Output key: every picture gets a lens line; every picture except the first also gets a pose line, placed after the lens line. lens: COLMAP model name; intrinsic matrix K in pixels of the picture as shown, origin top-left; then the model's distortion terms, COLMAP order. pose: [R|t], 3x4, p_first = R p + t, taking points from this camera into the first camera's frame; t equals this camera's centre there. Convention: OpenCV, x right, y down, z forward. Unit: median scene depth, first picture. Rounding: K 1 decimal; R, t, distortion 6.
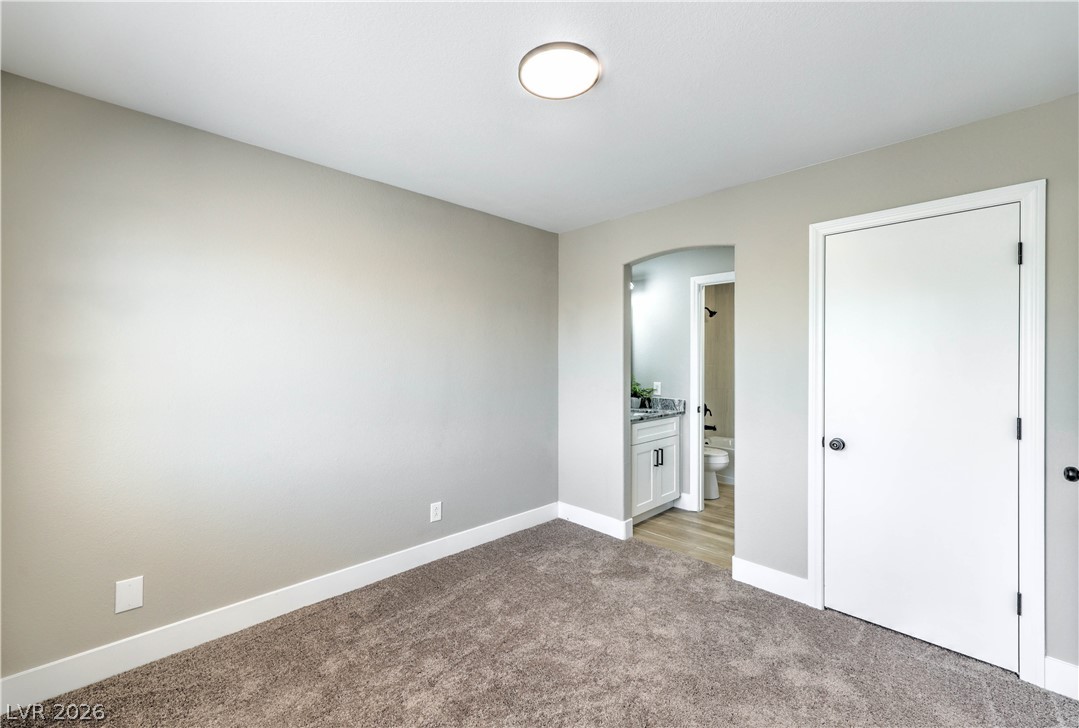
lens RADIAL K [[418.2, 0, 539.5], [0, 418.2, 364.0], [0, 0, 1]] dist [0.000680, 0.000187]
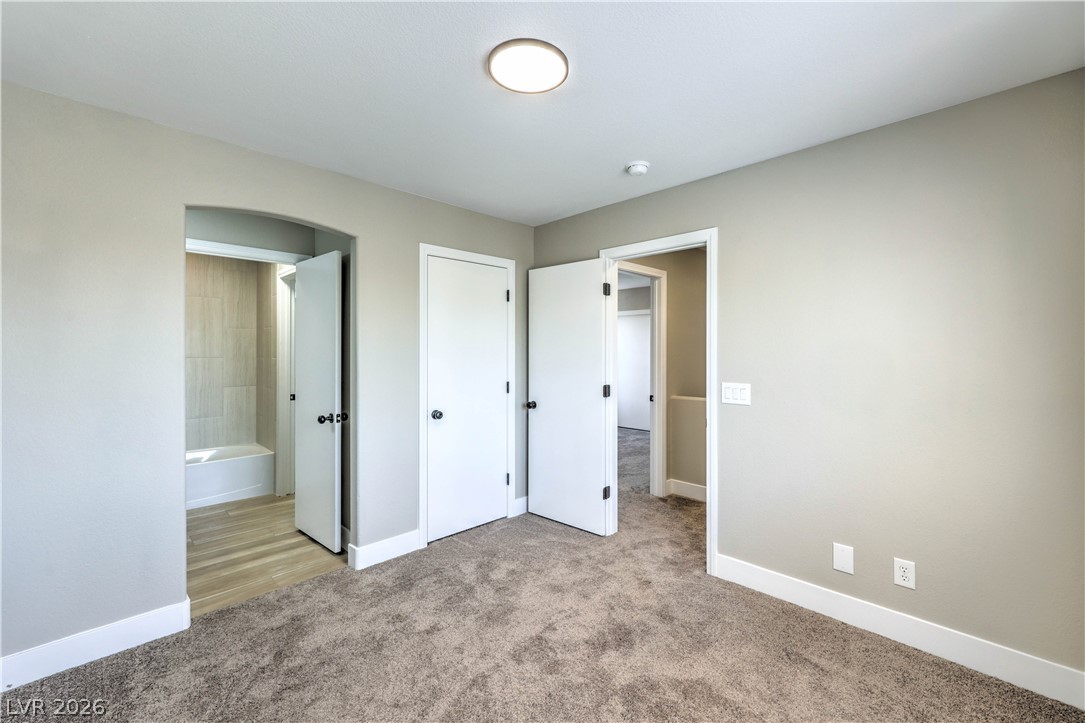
lens RADIAL K [[435.6, 0, 542.3], [0, 435.6, 354.4], [0, 0, 1]] dist [0.003218, 0.000403]
pose [[0.041449, -0.010306, 0.999087, -0.643124], [0.008850, 0.999911, 0.009947, -0.010458], [-0.999101, 0.008430, 0.041537, 0.591055]]
